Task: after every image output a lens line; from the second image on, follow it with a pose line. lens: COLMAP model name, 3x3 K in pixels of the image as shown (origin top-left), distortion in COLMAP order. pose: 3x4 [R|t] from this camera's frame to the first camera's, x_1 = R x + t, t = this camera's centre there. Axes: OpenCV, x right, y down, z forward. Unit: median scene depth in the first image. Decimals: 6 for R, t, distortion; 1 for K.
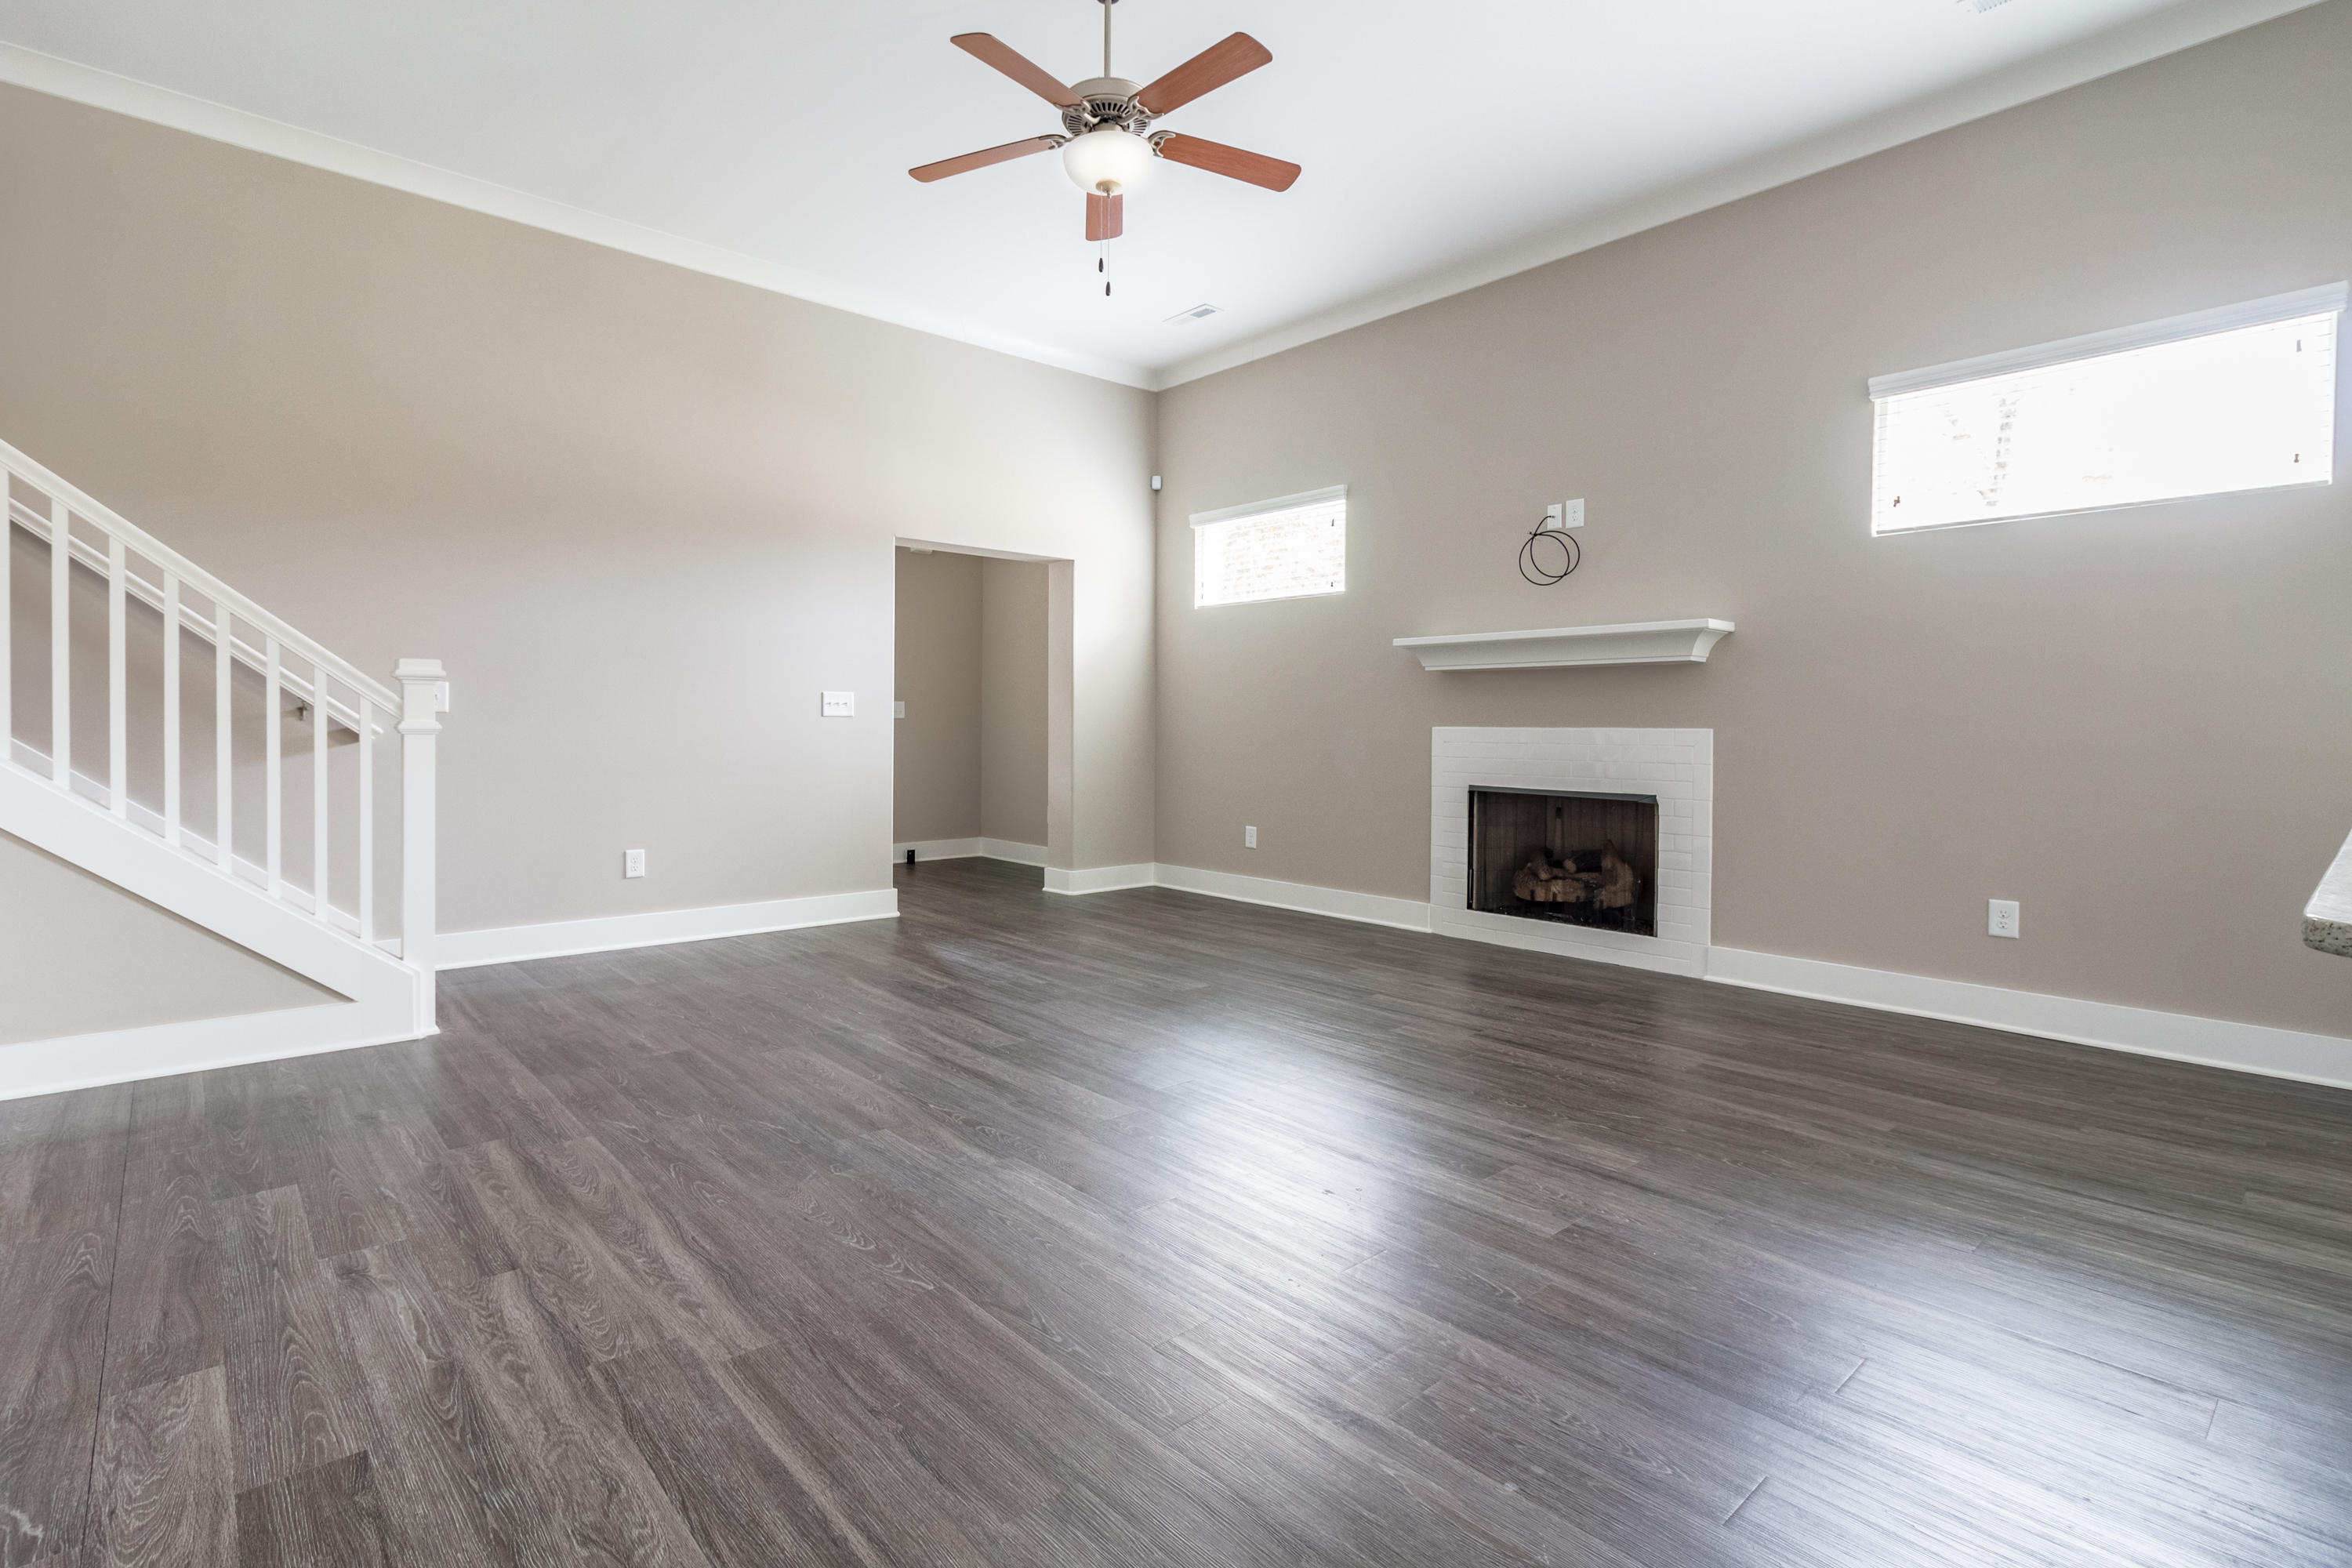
lens RADIAL K [[1120.3, 0, 1167.0], [0, 1120.3, 743.0], [0, 0, 1]] dist [0.002563, -0.000132]
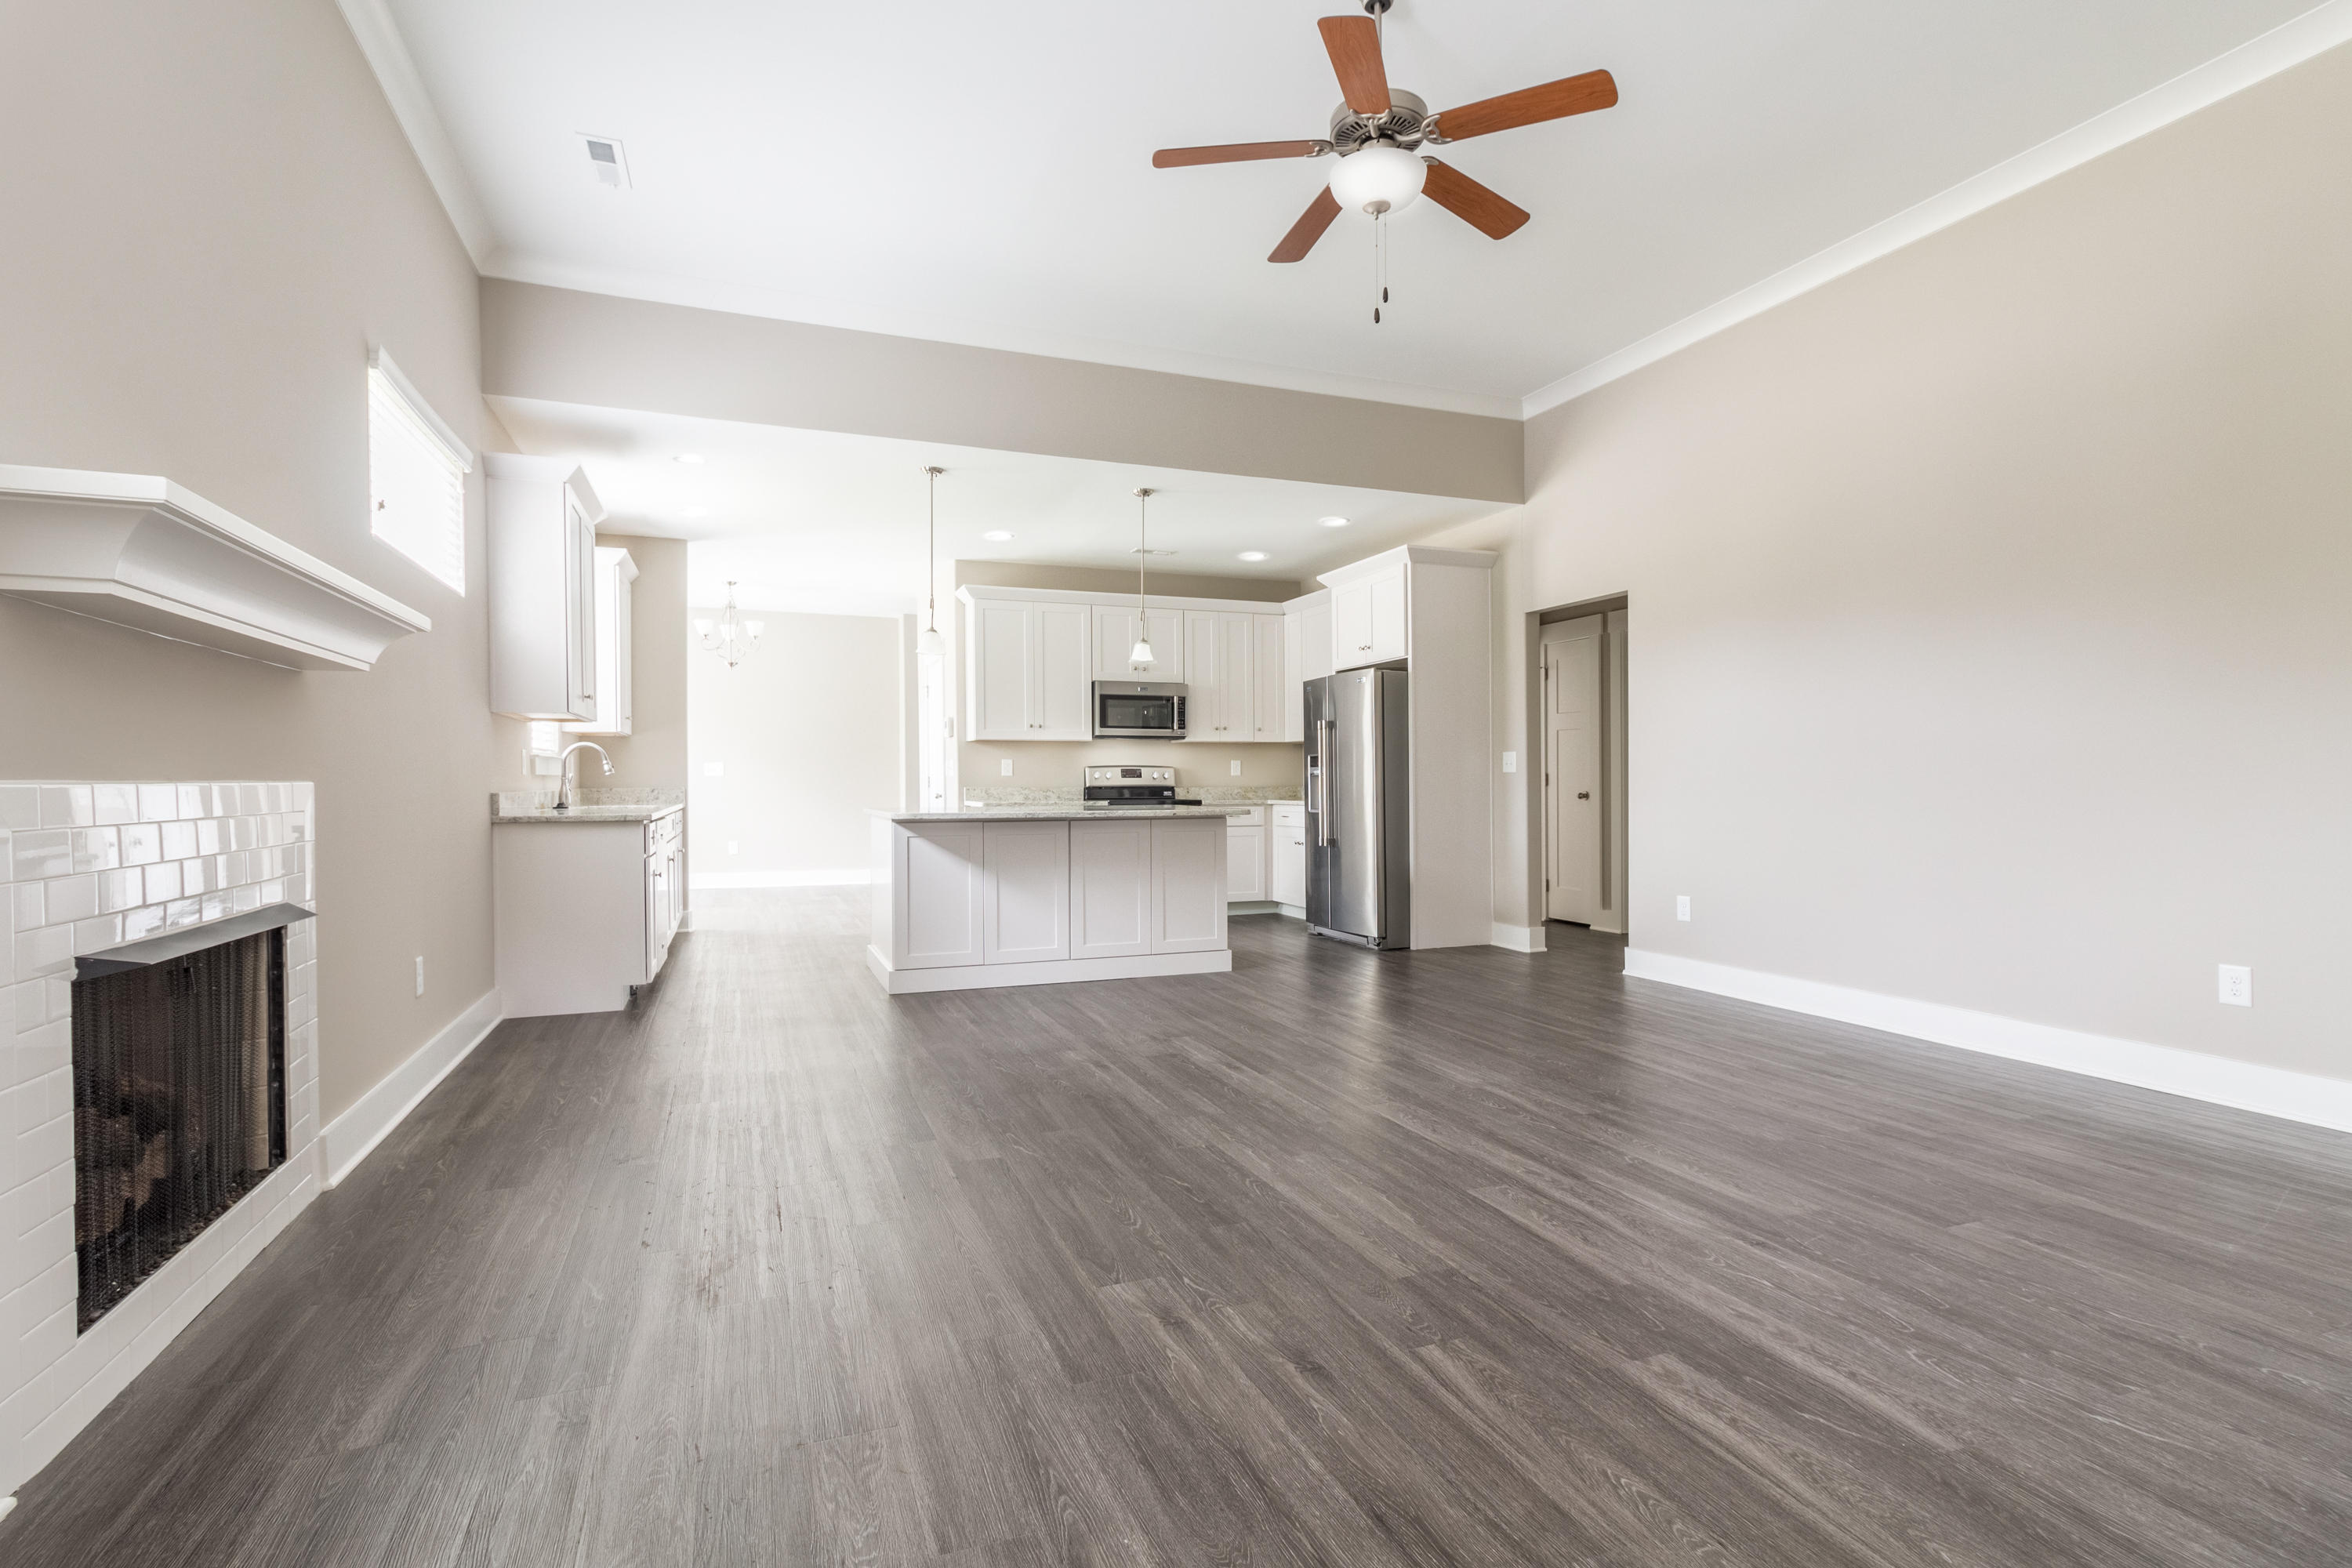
lens RADIAL K [[1120.3, 0, 1141.6], [0, 1120.3, 808.7], [0, 0, 1]] dist [0.002563, -0.000132]
pose [[-0.920527, -0.012962, 0.390463, -0.373226], [0.003536, 0.999132, 0.041504, -0.047398], [-0.390662, 0.039586, -0.919683, 3.048796]]
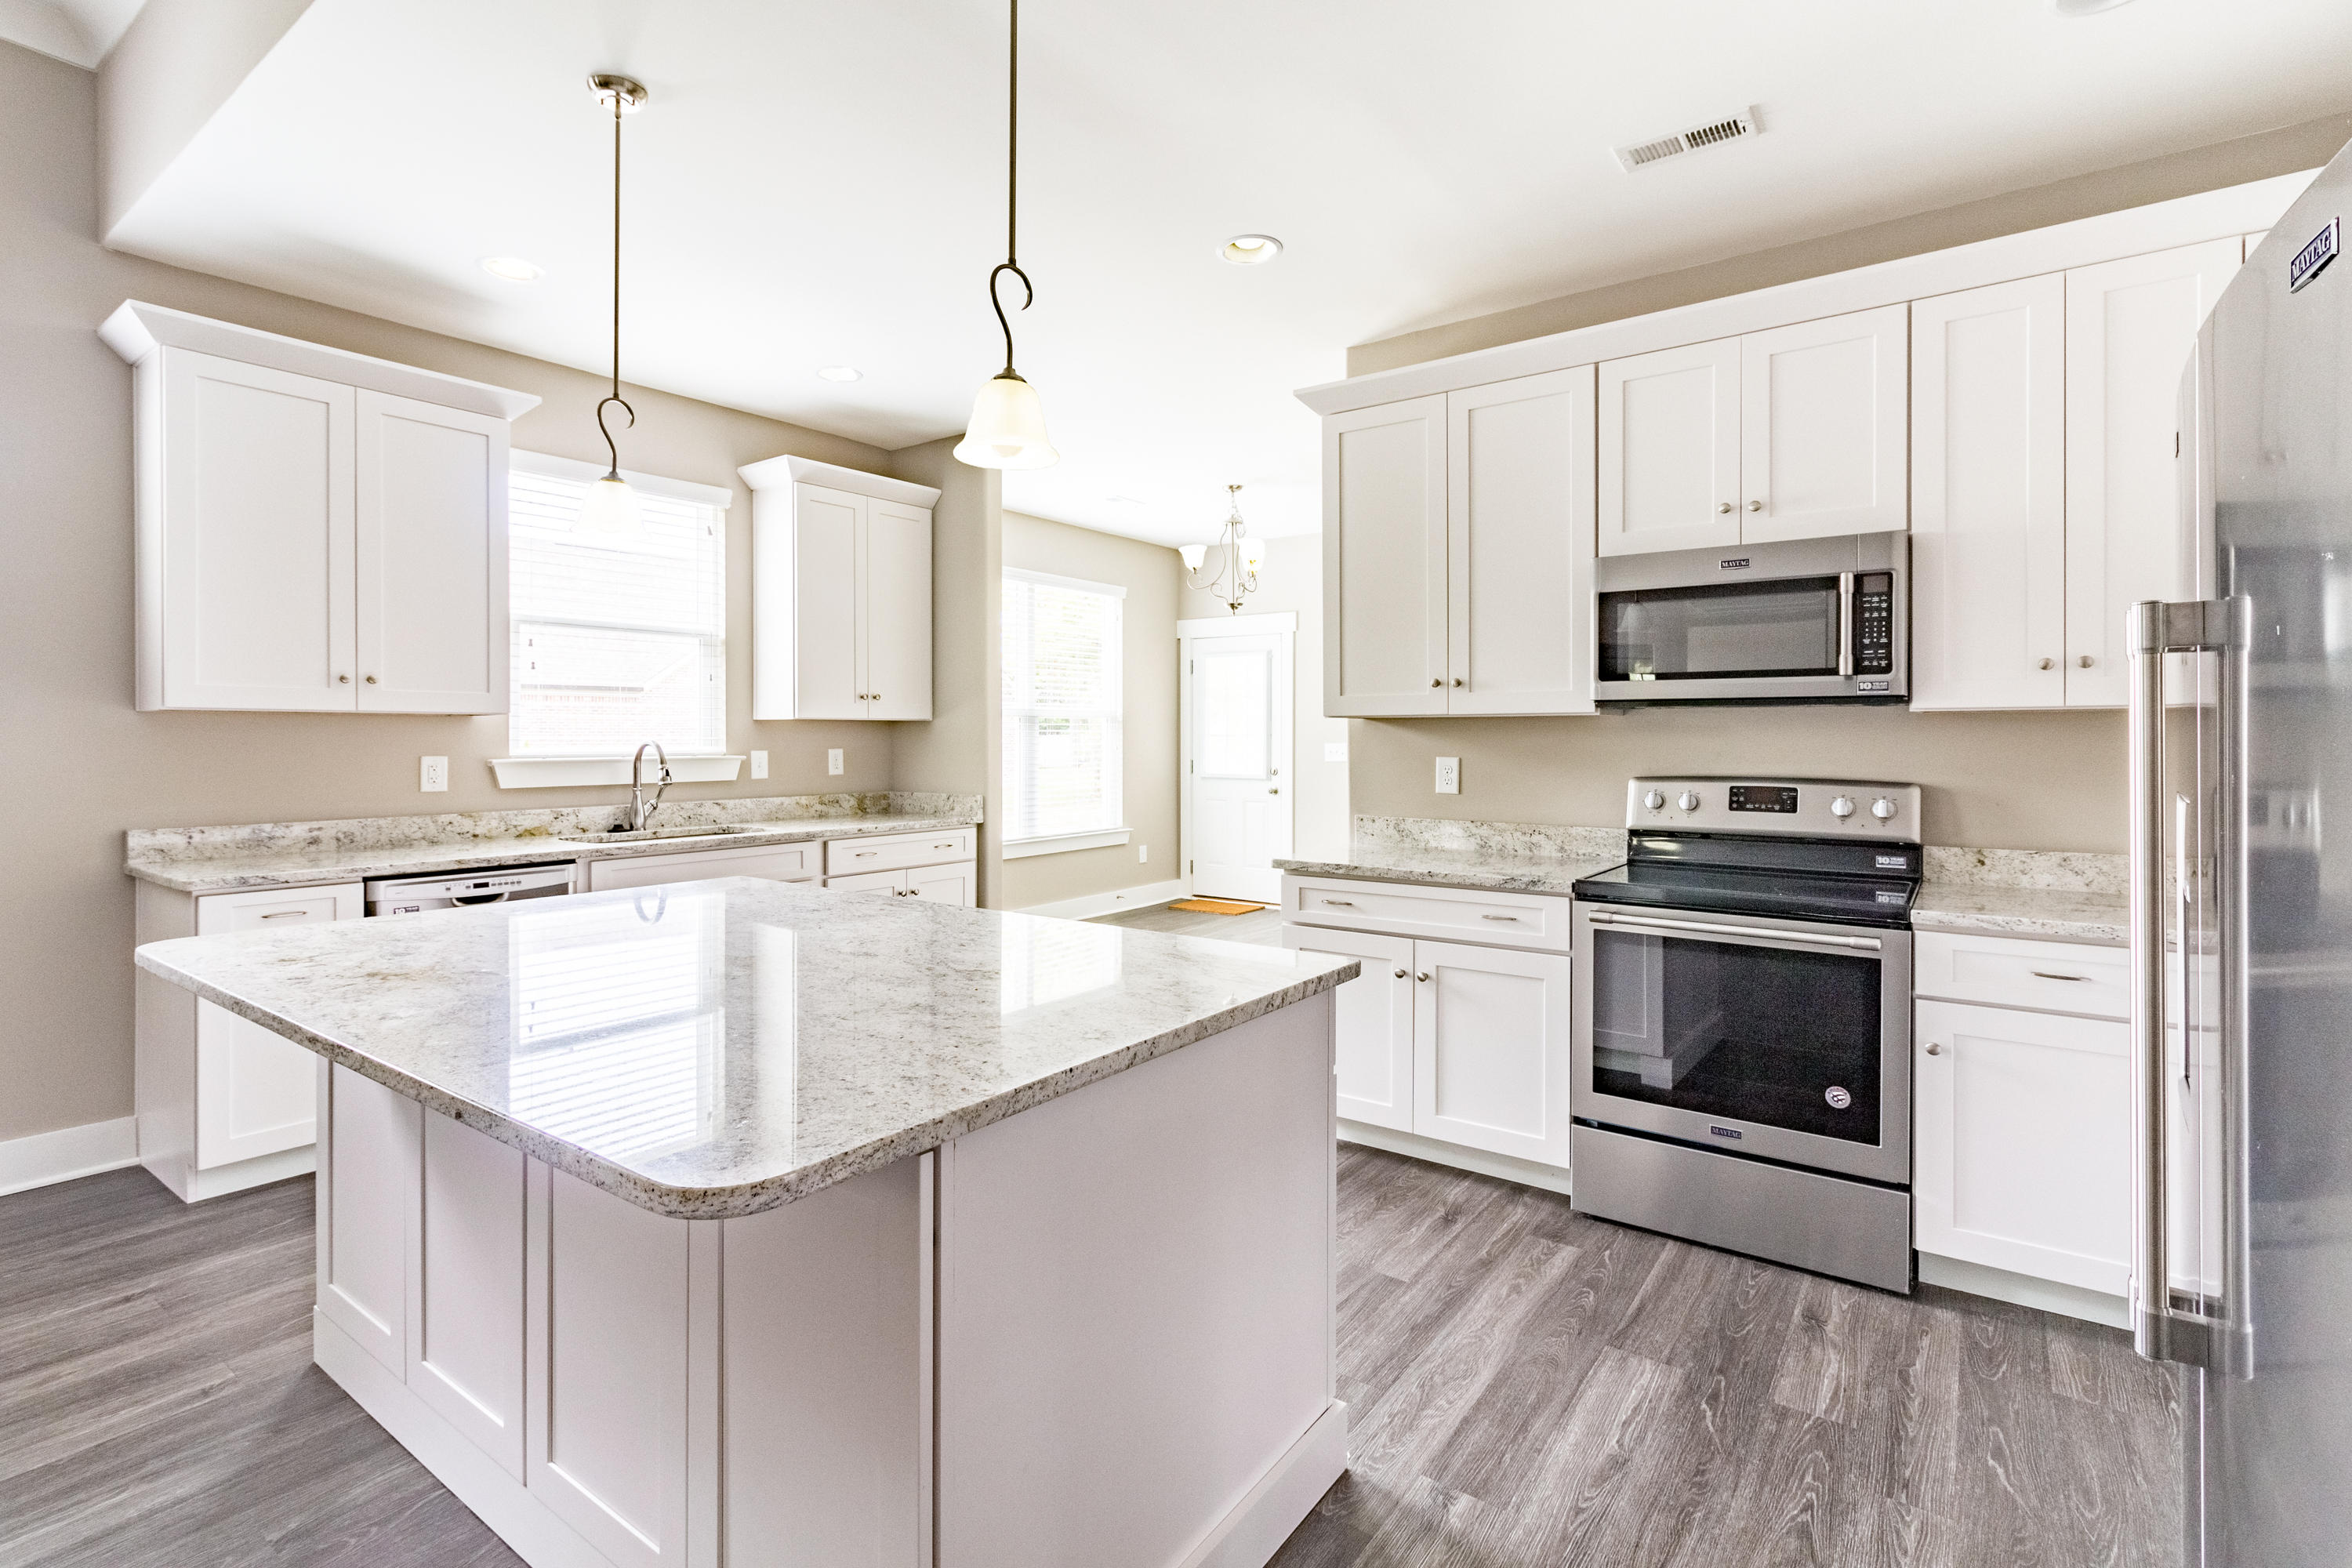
lens RADIAL K [[1120.3, 0, 1136.9], [0, 1120.3, 750.0], [0, 0, 1]] dist [0.002563, -0.000132]
pose [[-0.205001, -0.014840, 0.978649, -0.027080], [0.011979, 0.999772, 0.017669, -0.110357], [-0.978689, 0.015346, -0.204776, 0.368134]]
